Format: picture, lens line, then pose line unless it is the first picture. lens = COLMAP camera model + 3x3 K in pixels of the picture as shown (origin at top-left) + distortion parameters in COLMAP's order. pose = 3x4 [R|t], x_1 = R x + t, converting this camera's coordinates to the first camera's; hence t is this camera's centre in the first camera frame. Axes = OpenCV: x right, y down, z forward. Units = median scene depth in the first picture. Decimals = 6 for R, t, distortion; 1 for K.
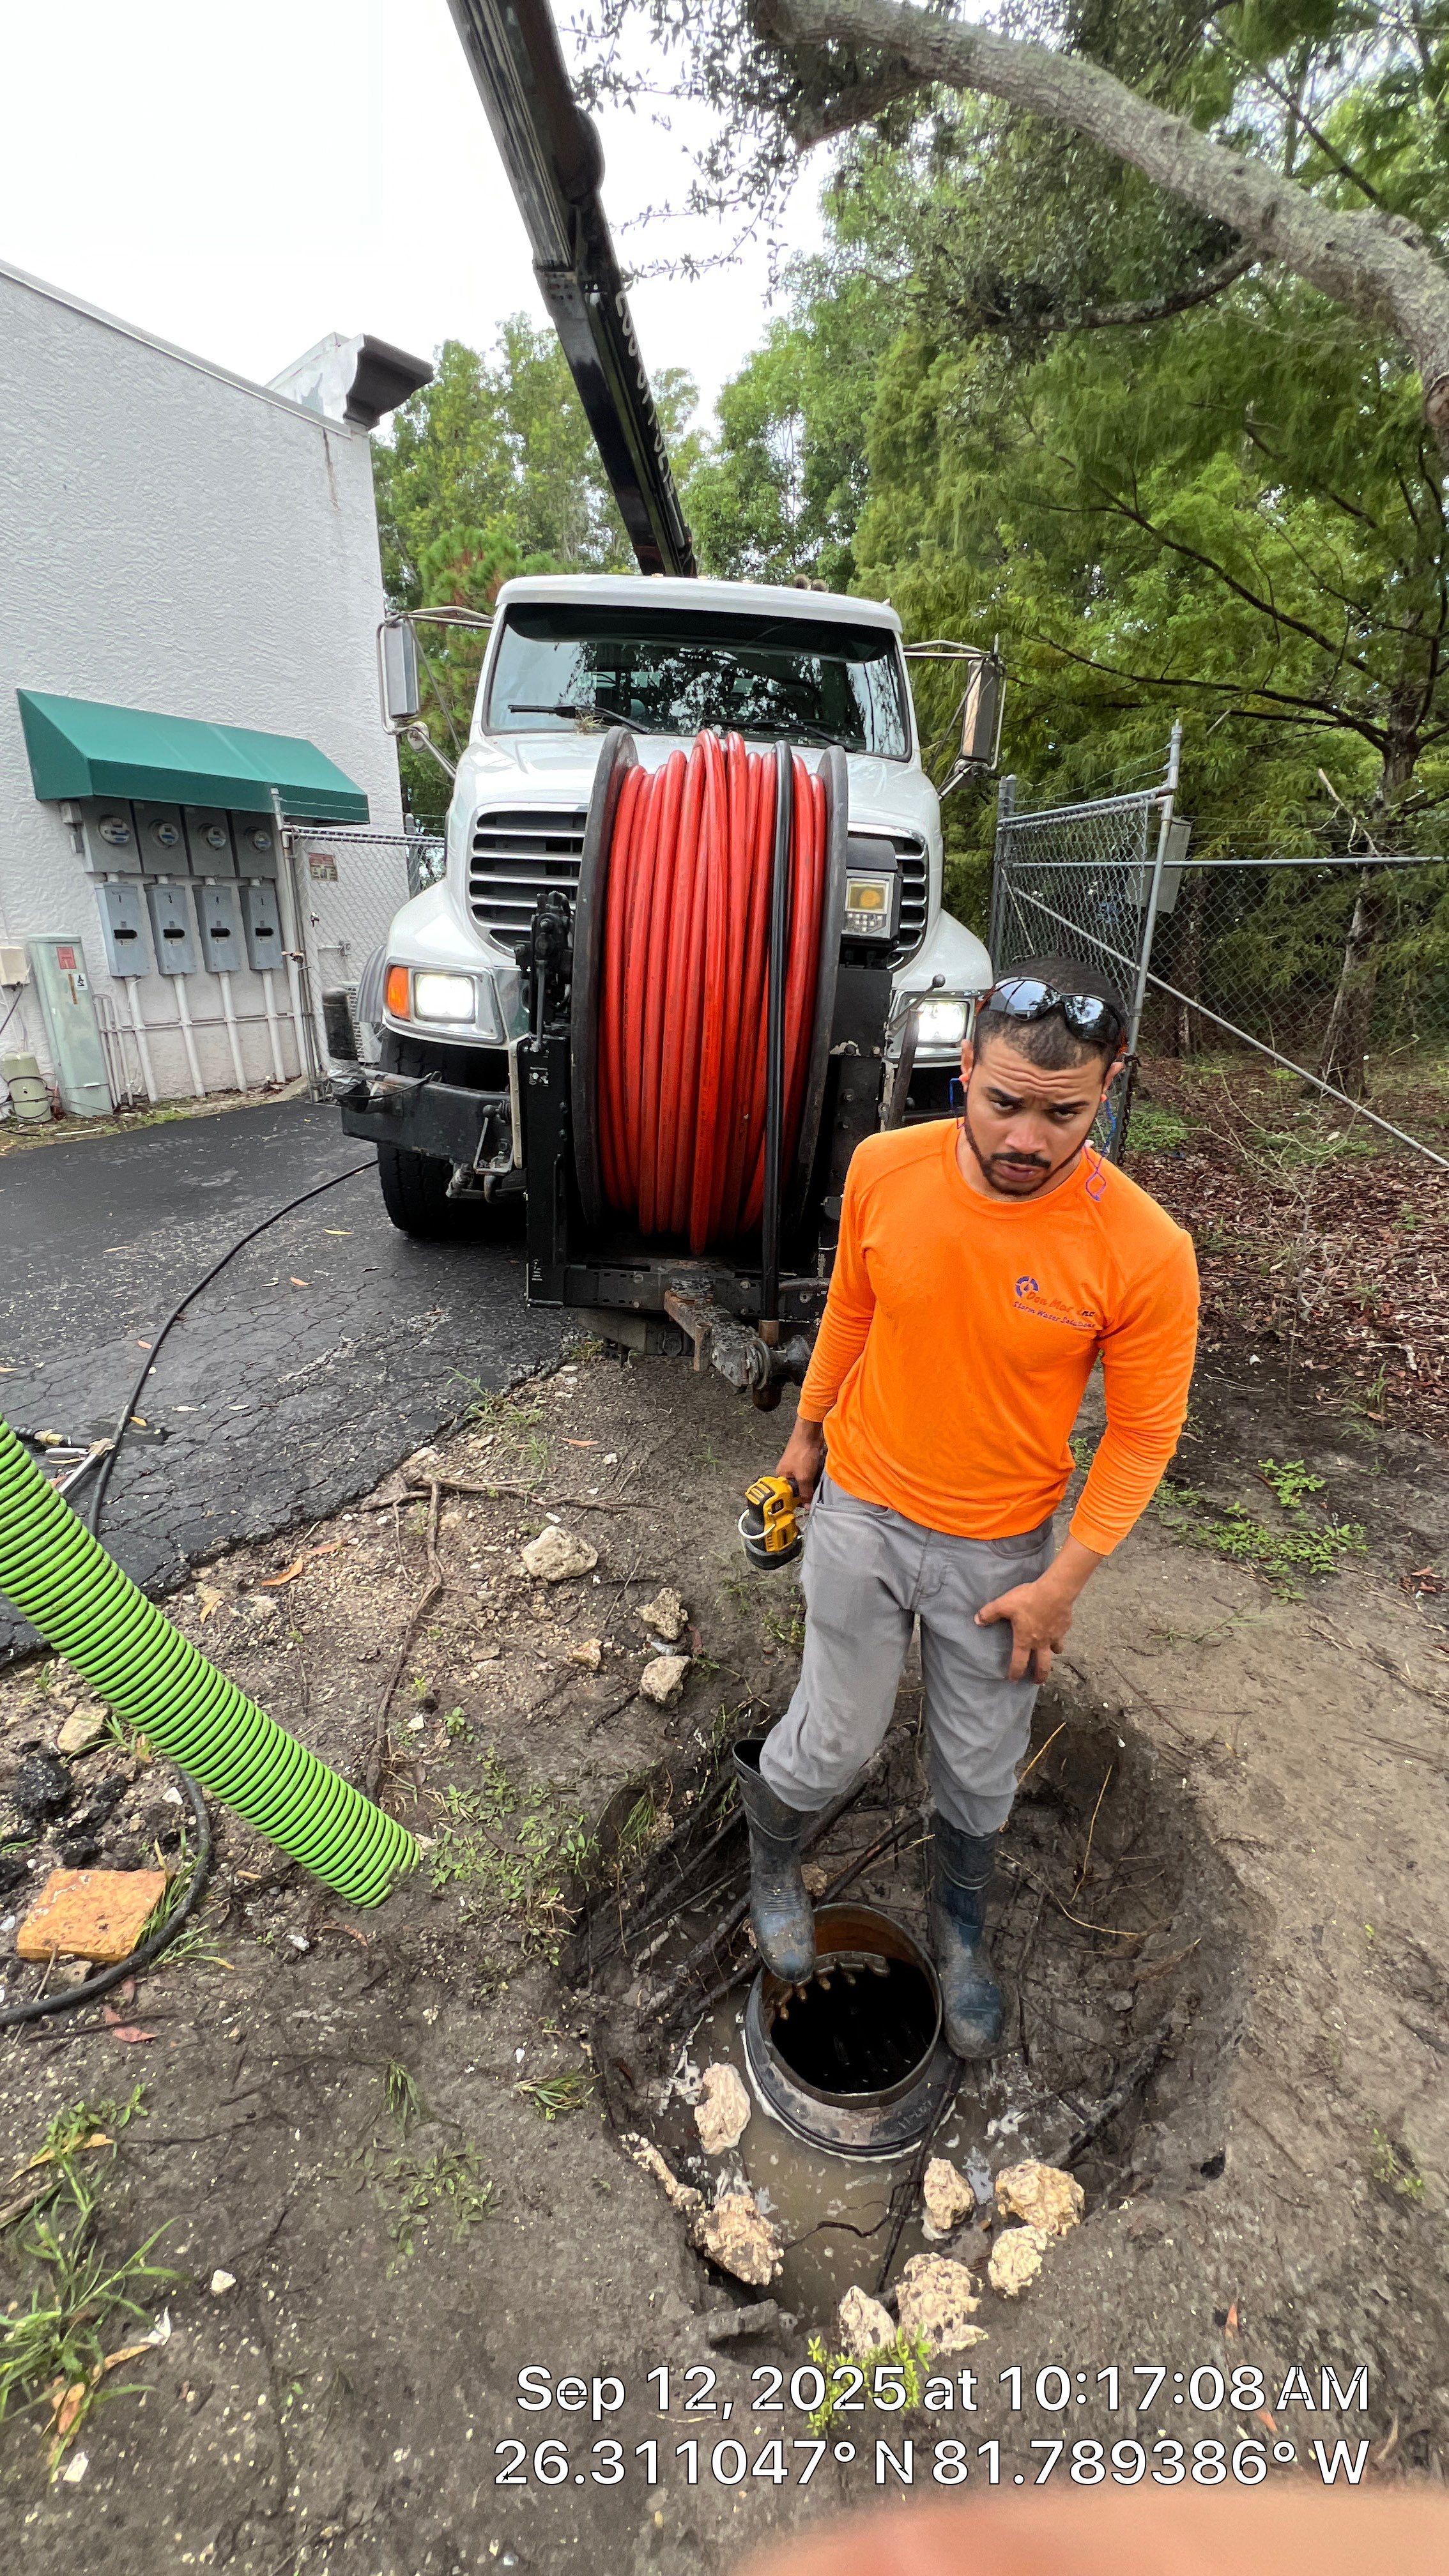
lens RADIAL K [[1029.4, 0, 729.1], [0, 1029.4, 1280.6], [0, 0, 1]] dist [-0.004715, 0.001122]
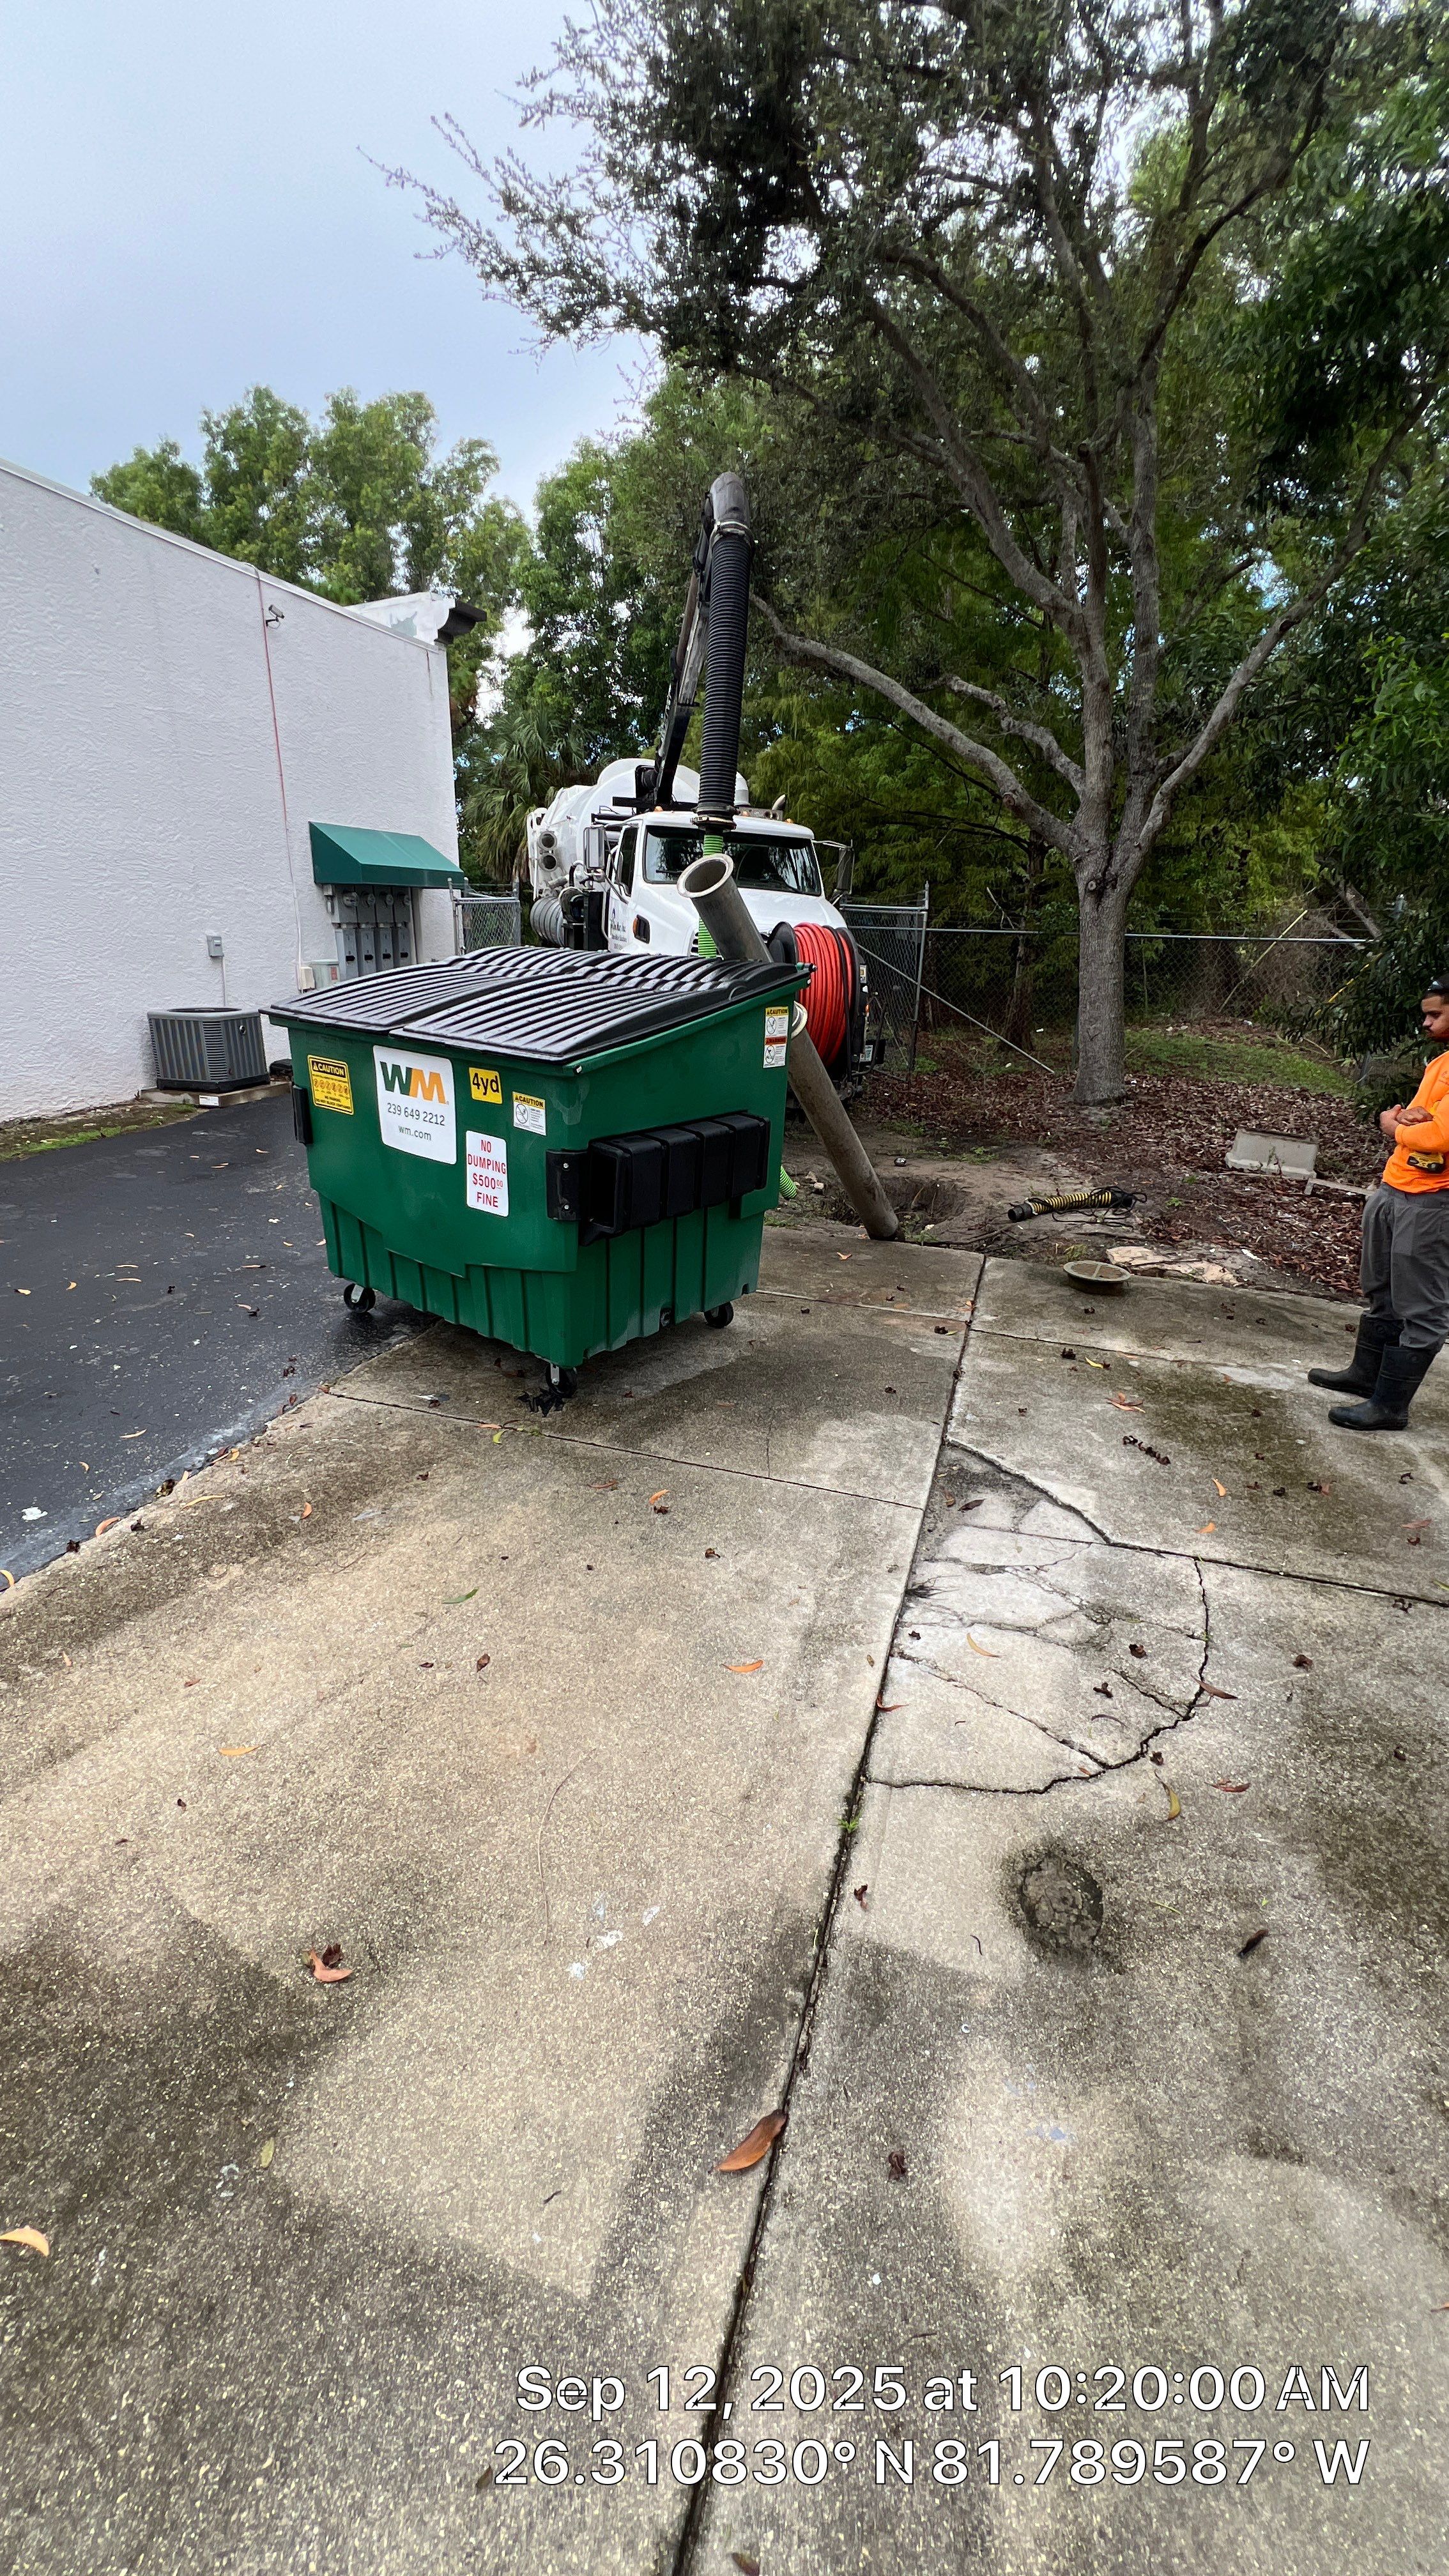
lens RADIAL K [[1029.4, 0, 727.3], [0, 1029.4, 1279.4], [0, 0, 1]] dist [-0.004715, 0.001122]
pose [[0.974365, -0.062993, 0.215976, -0.809676], [0.061159, 0.998013, 0.015169, 0.436050], [-0.216503, -0.001571, 0.976281, -1.694639]]
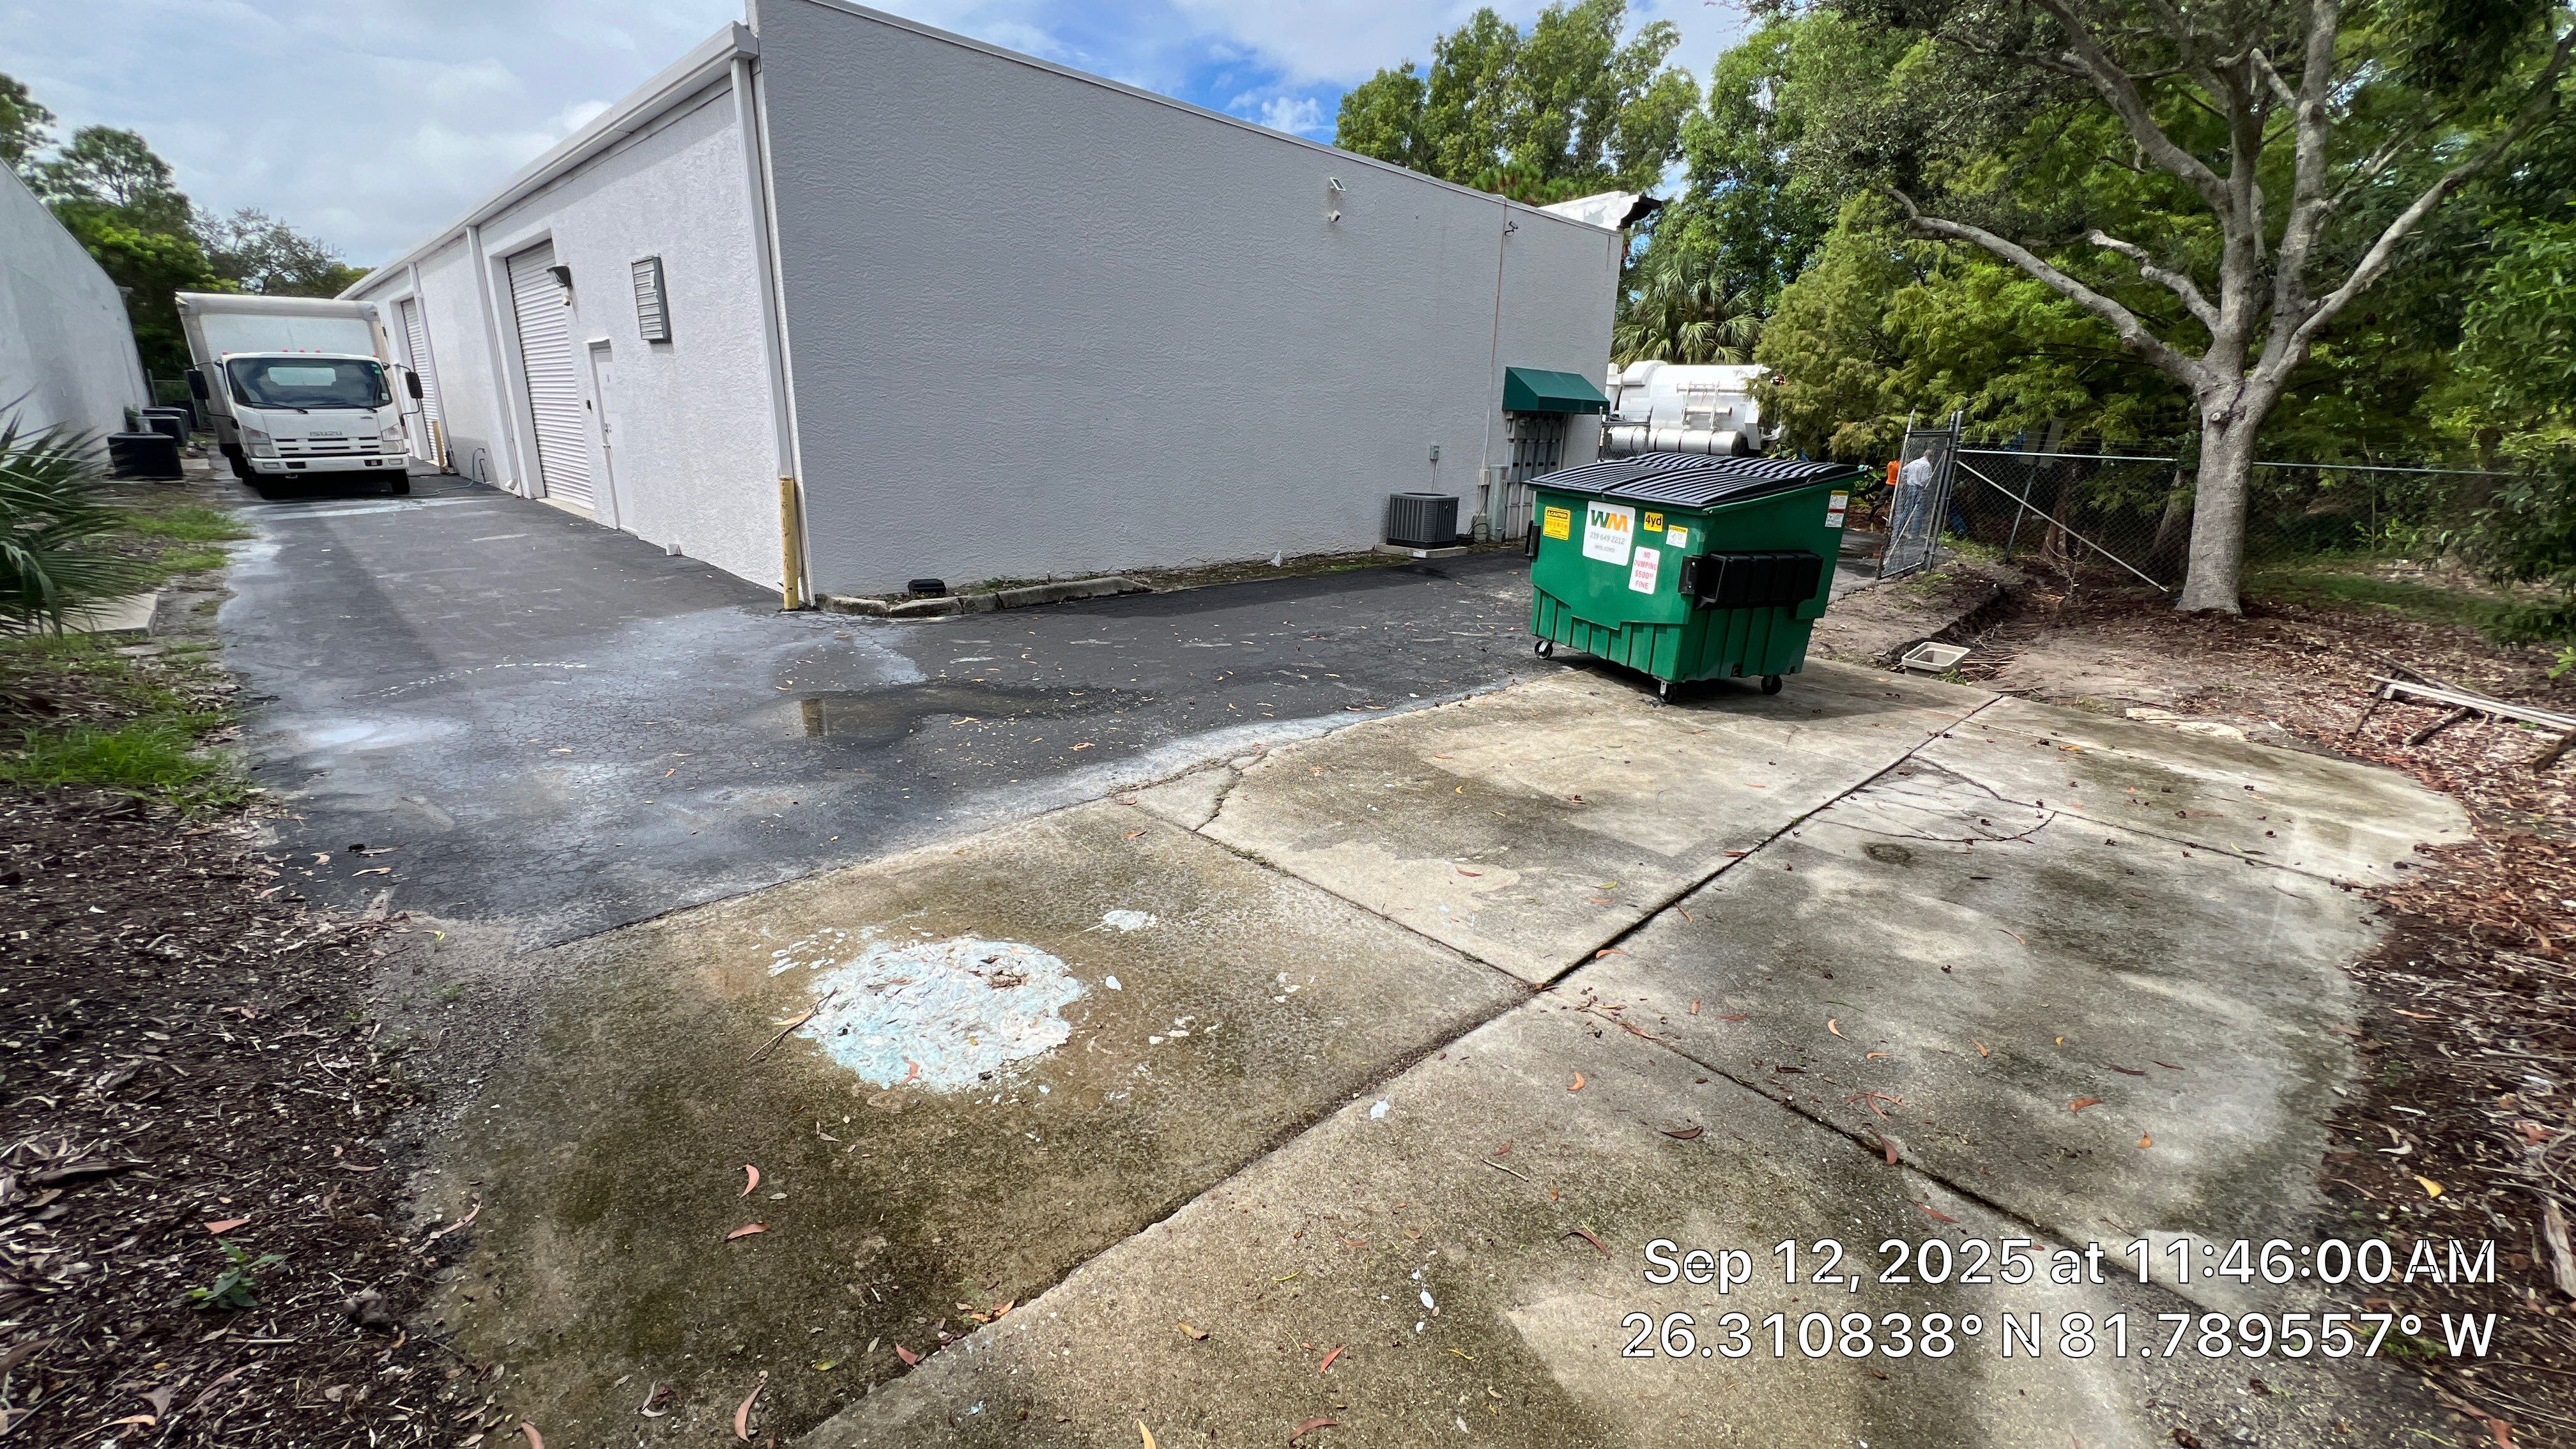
lens RADIAL K [[1029.4, 0, 1281.2], [0, 1029.4, 718.8], [0, 0, 1]] dist [-0.004715, 0.001122]
pose [[0.963051, 0.098581, -0.250630, -0.980421], [-0.113151, 0.992587, -0.044370, 0.811463], [0.244398, 0.071090, 0.967066, -2.747961]]
